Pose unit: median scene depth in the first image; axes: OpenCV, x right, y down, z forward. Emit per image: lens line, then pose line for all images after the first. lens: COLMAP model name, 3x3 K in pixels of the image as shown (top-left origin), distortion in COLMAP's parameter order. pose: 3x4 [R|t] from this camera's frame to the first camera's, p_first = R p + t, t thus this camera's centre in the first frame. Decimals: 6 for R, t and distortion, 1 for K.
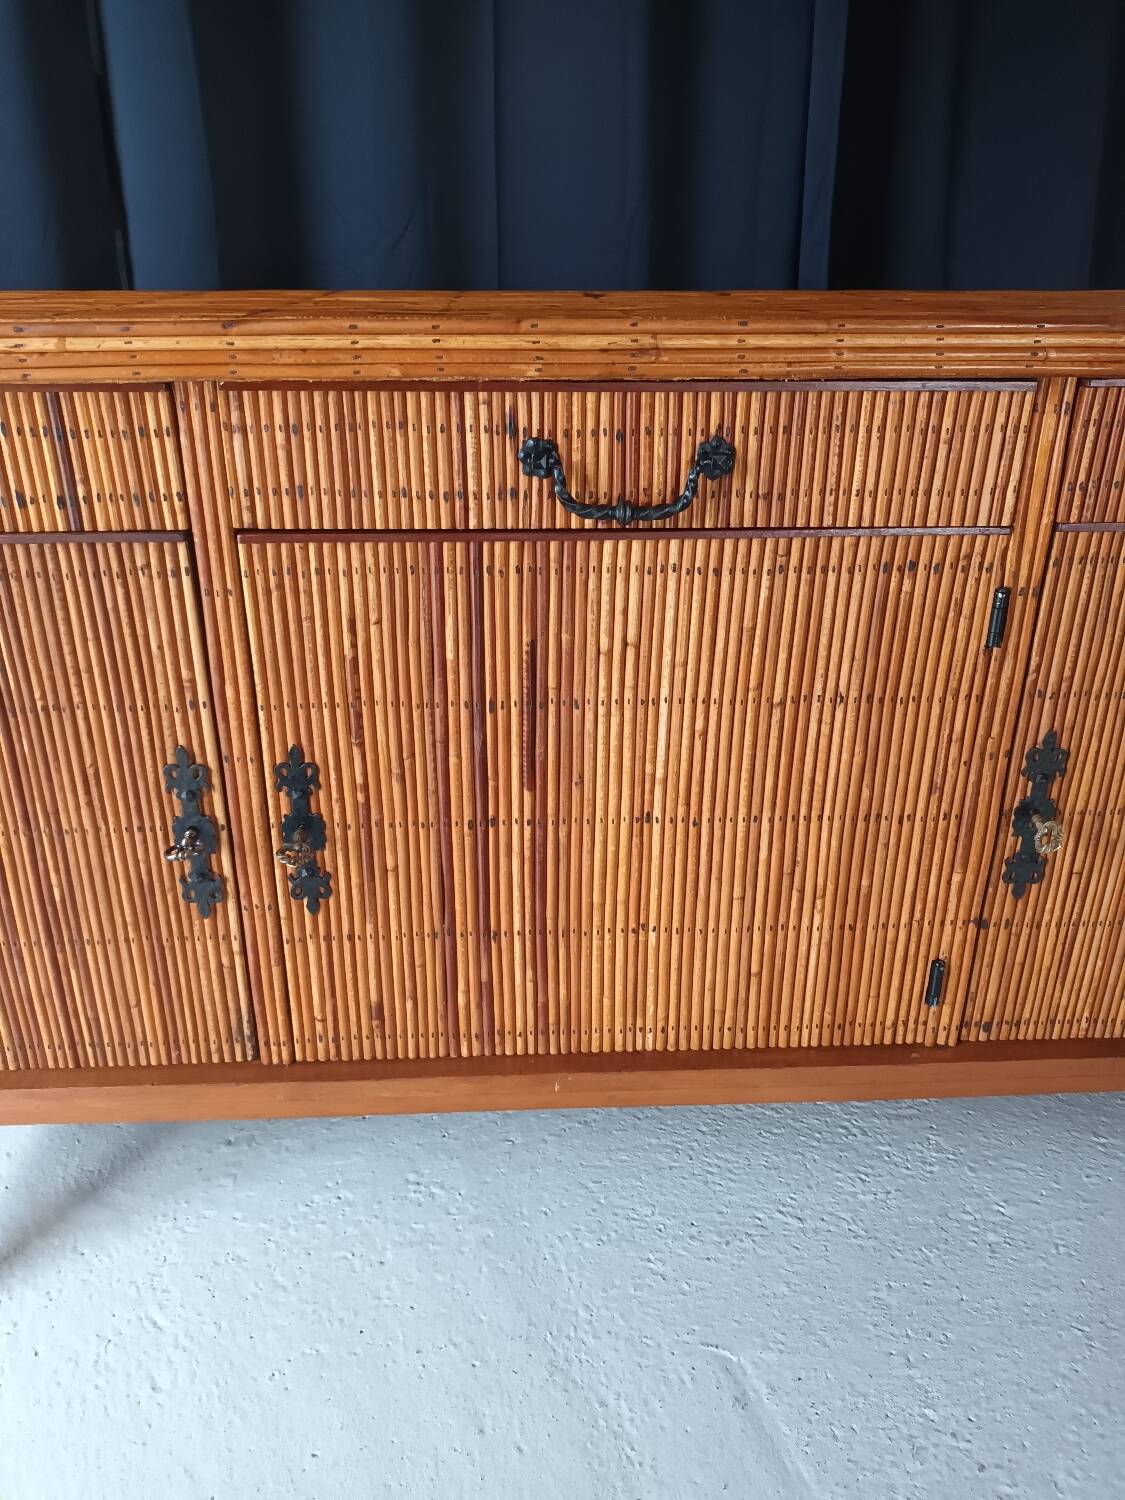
lens RADIAL K [[1133.1, 0, 561.9], [0, 1133.1, 755.1], [0, 0, 1]] dist [0.050391, -0.077297]
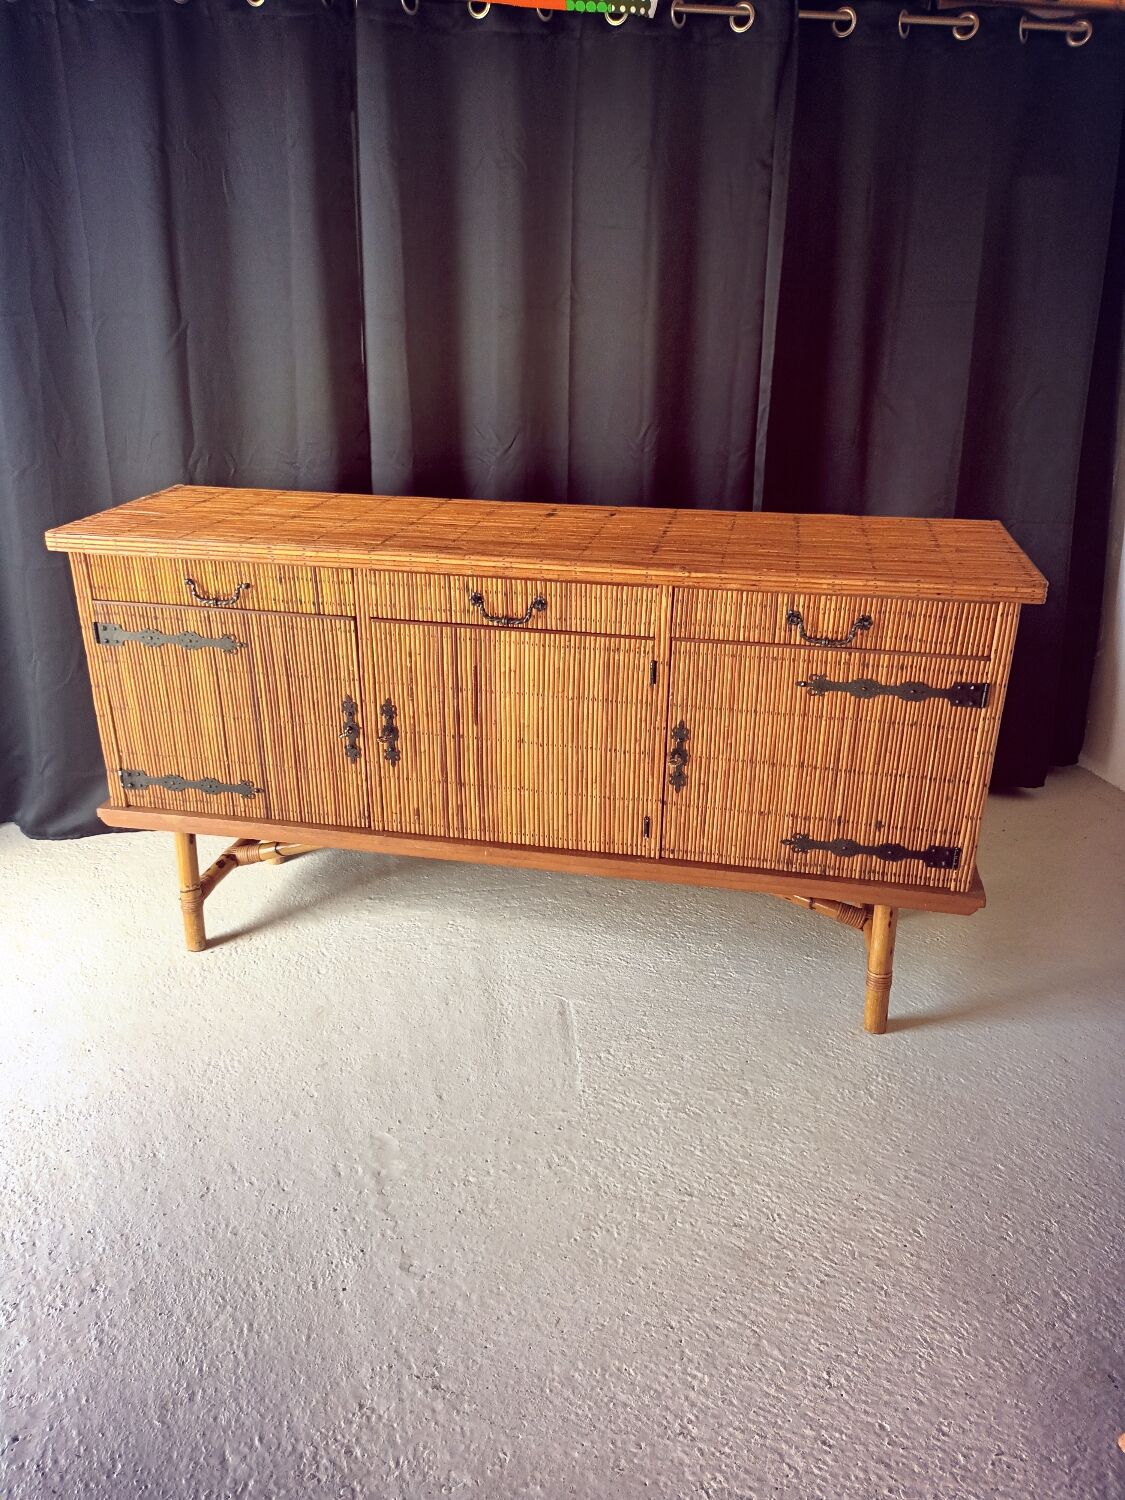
lens RADIAL K [[1115.4, 0, 562.5], [0, 1115.4, 750.0], [0, 0, 1]] dist [0.078267, -0.100418]
pose [[0.969819, 0.098555, -0.223021, 0.698976], [-0.102314, 0.994738, -0.005336, 0.078278], [0.221322, 0.027993, 0.974799, -1.340052]]
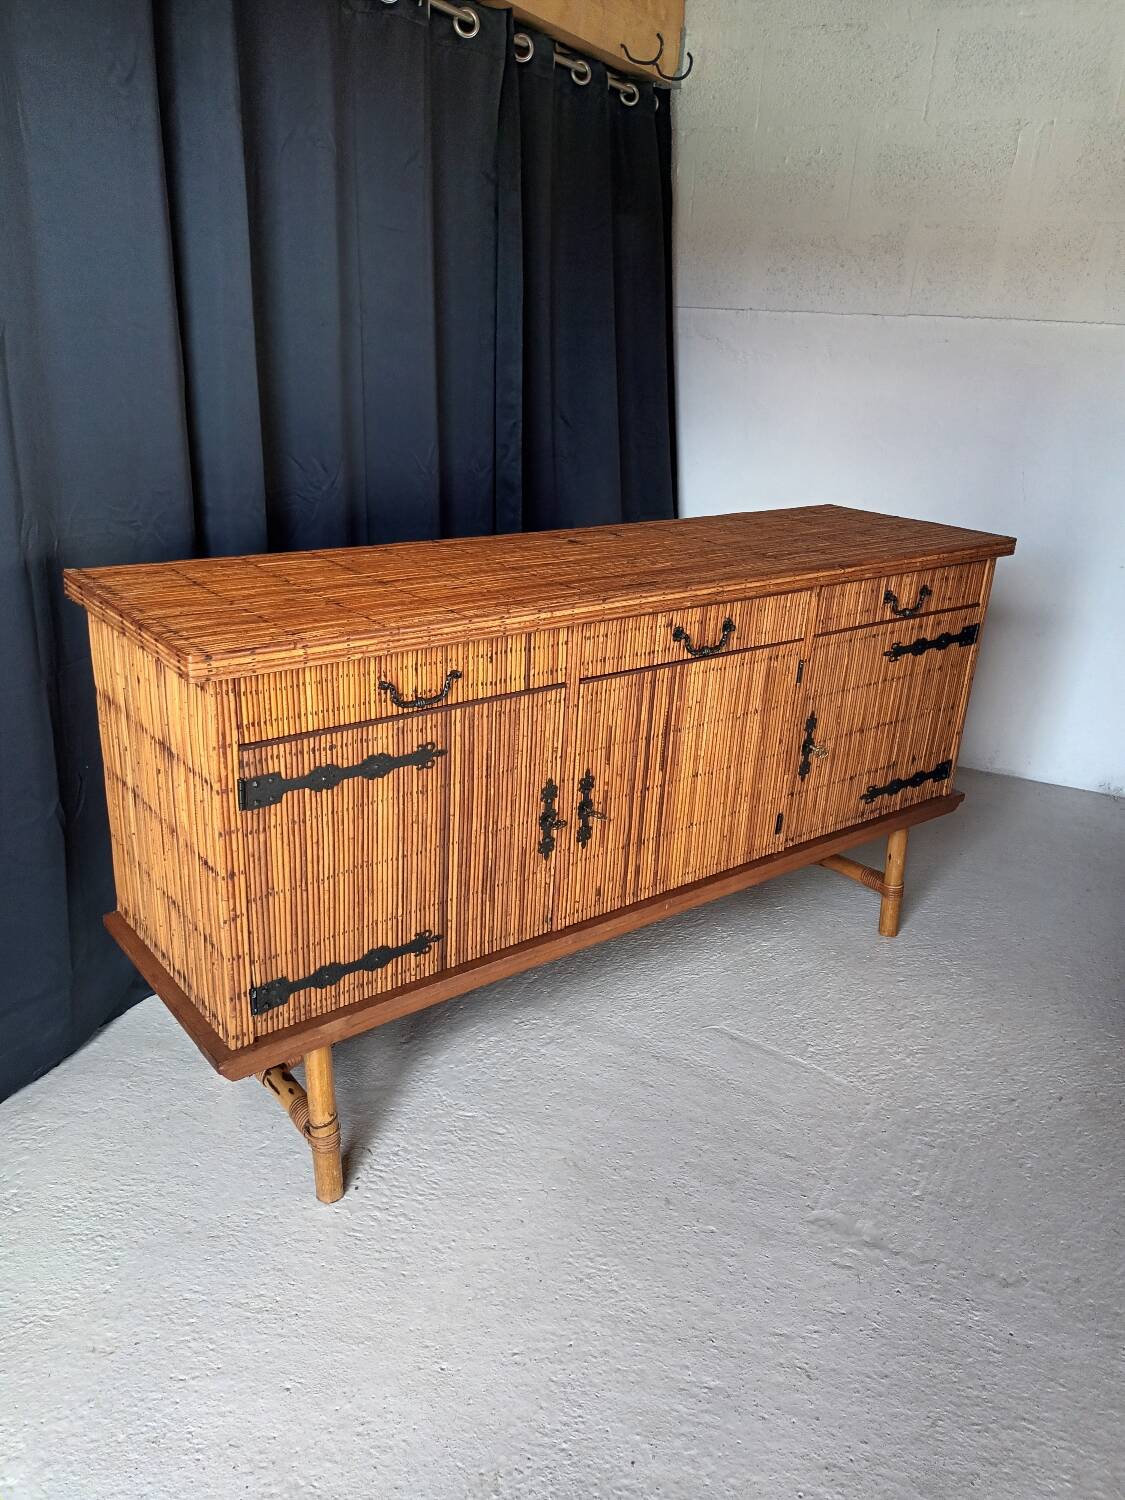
lens RADIAL K [[1111.2, 0, 560.8], [0, 1111.2, 749.7], [0, 0, 1]] dist [0.077665, -0.096399]
pose [[0.814351, -0.172500, 0.554144, -1.403845], [0.193214, 0.980923, 0.021411, -0.097655], [-0.547266, 0.089632, 0.832145, -0.756125]]
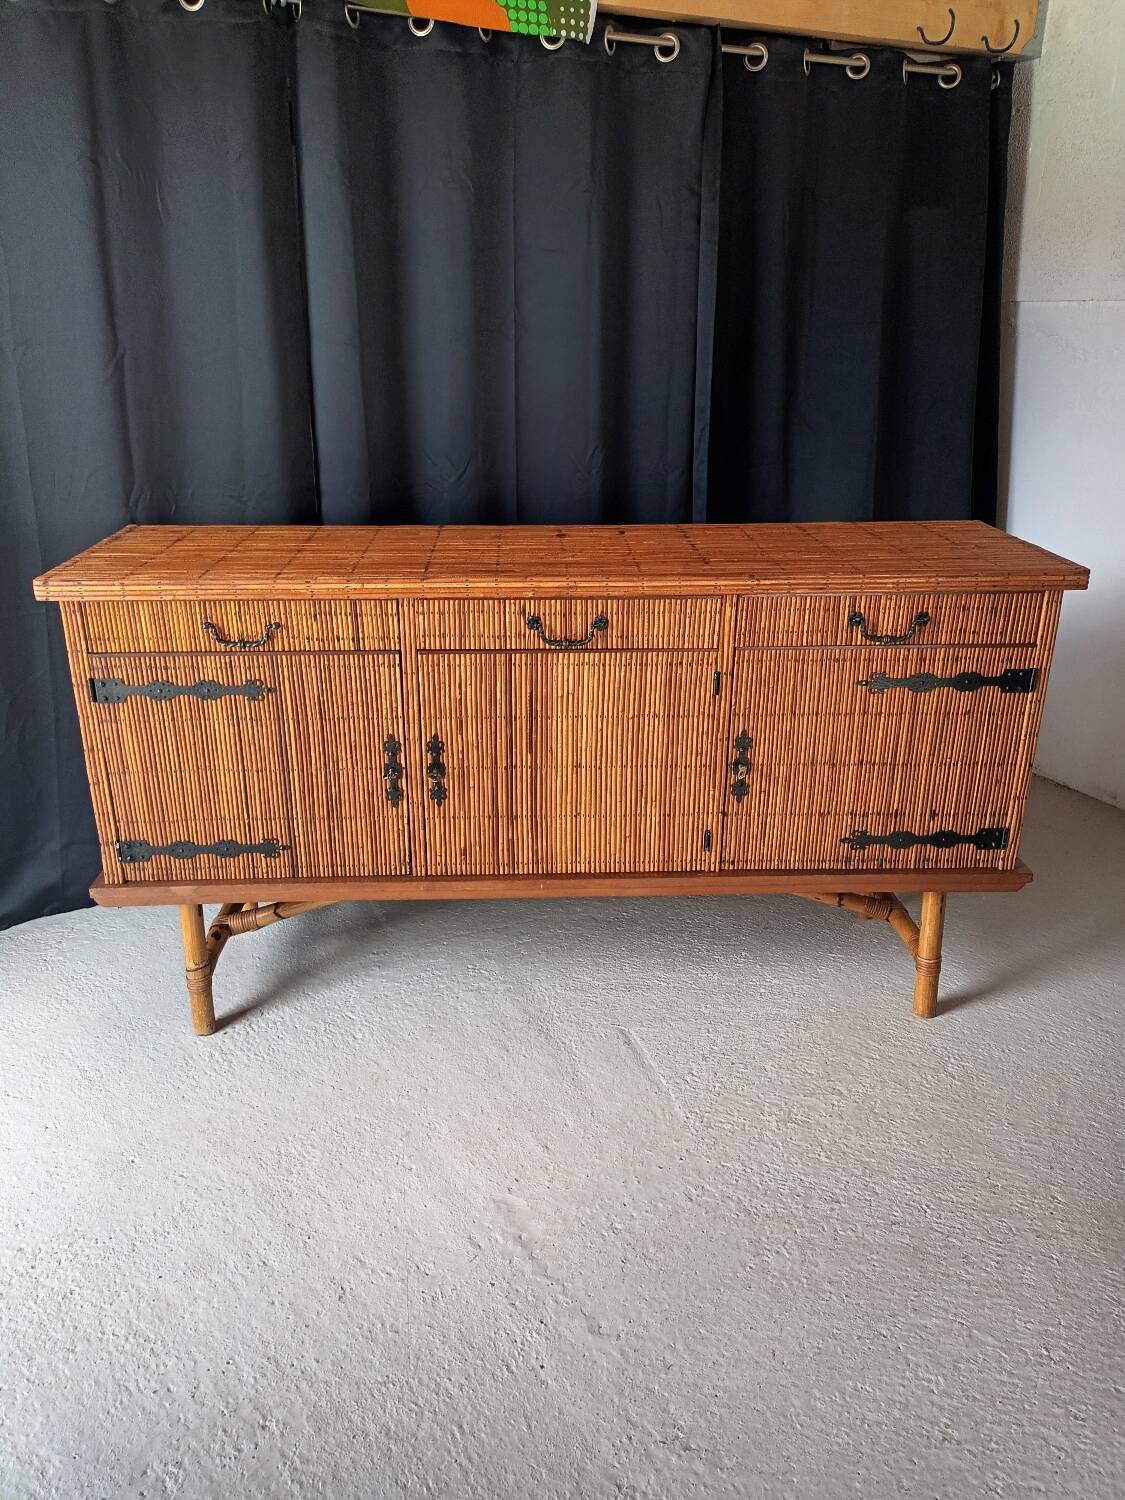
lens RADIAL K [[1111.2, 0, 560.8], [0, 1111.2, 749.7], [0, 0, 1]] dist [0.077665, -0.096399]
pose [[0.999930, 0.002852, -0.011455, 0.062812], [-0.003398, 0.998842, -0.047983, 0.133220], [0.011305, 0.048019, 0.998782, -1.337394]]
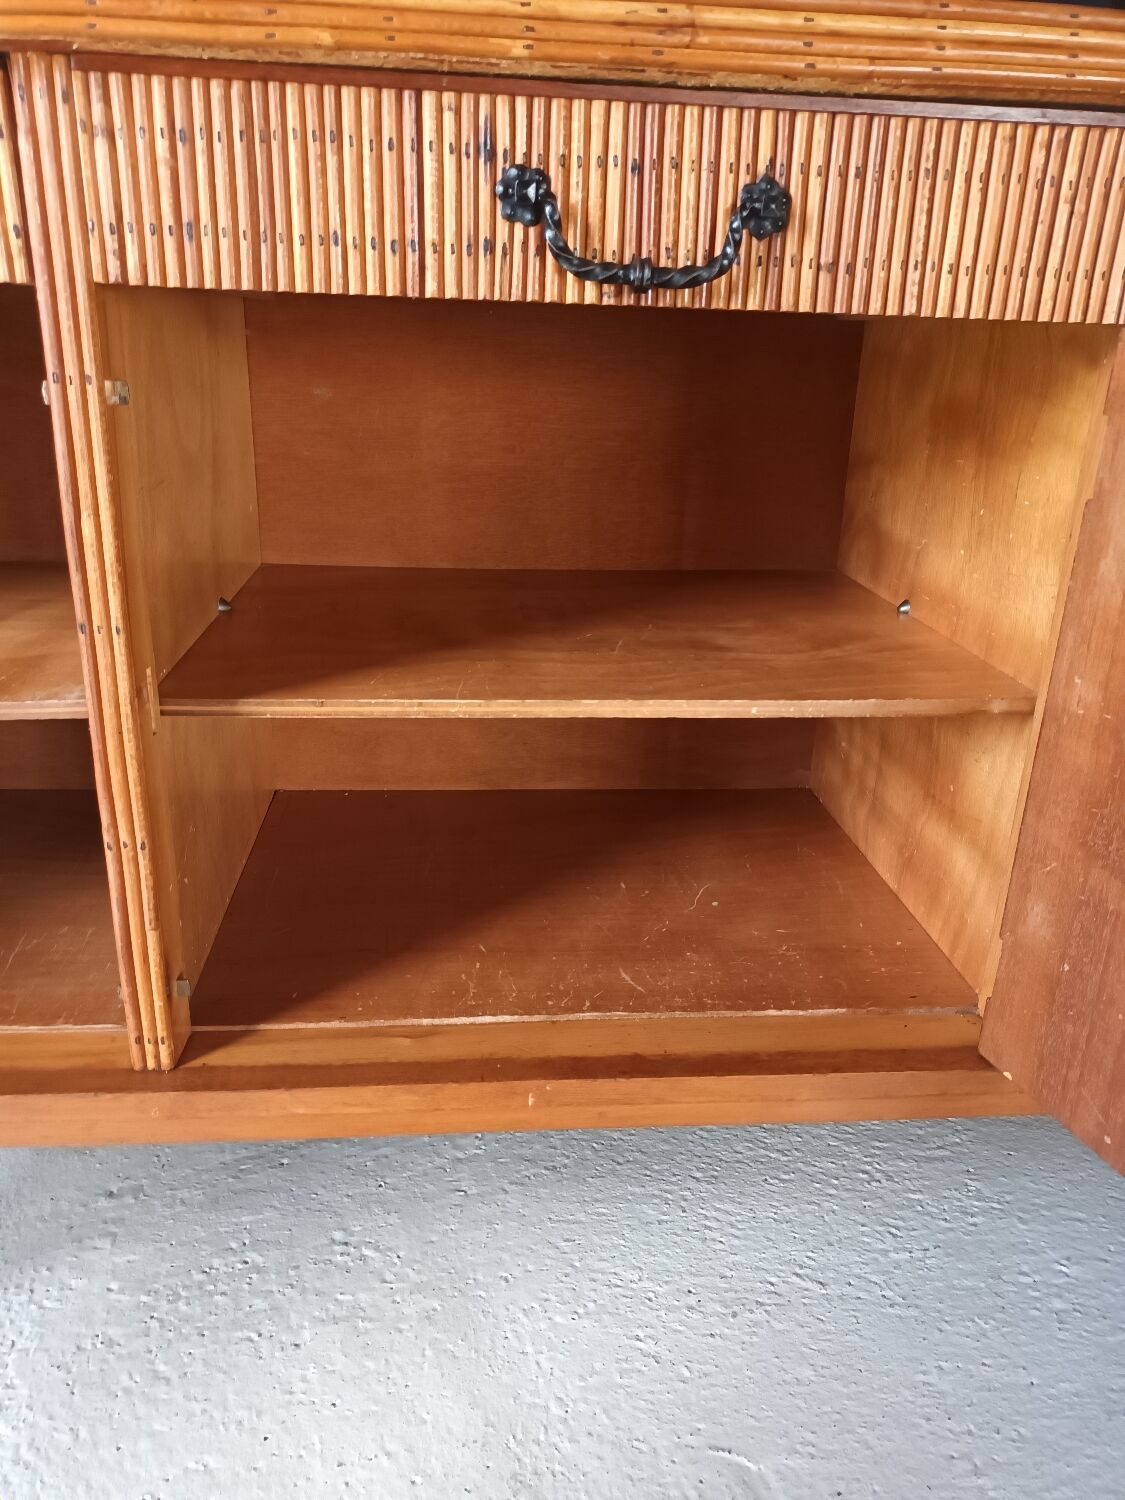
lens RADIAL K [[1133.0, 0, 561.1], [0, 1133.0, 754.2], [0, 0, 1]] dist [0.009392, -0.007989]
pose [[0.998946, 0.011032, 0.044549, -0.021564], [-0.008136, 0.997872, -0.064689, 0.120858], [-0.045168, 0.064259, 0.996911, 0.257347]]
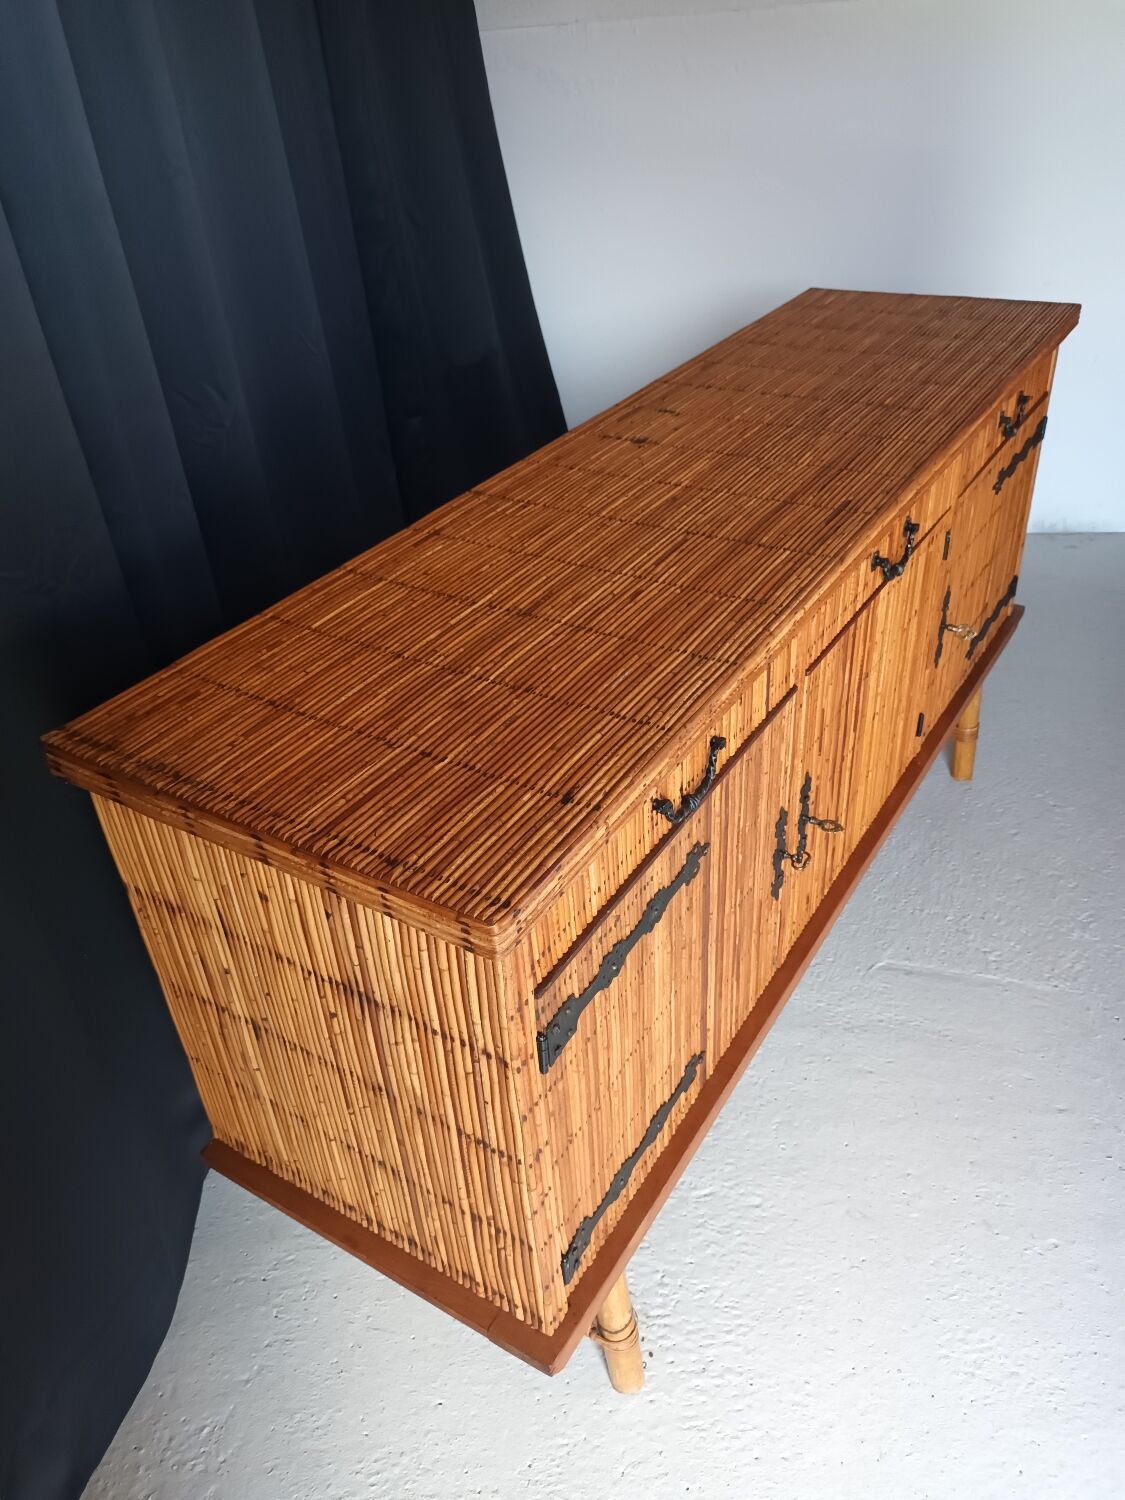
lens RADIAL K [[1112.8, 0, 559.2], [0, 1112.8, 753.8], [0, 0, 1]] dist [0.091069, -0.151807]
pose [[0.576467, -0.492501, 0.652019, -1.425380], [0.394227, 0.866568, 0.306013, -0.645806], [-0.715731, 0.080637, 0.693705, 0.106595]]
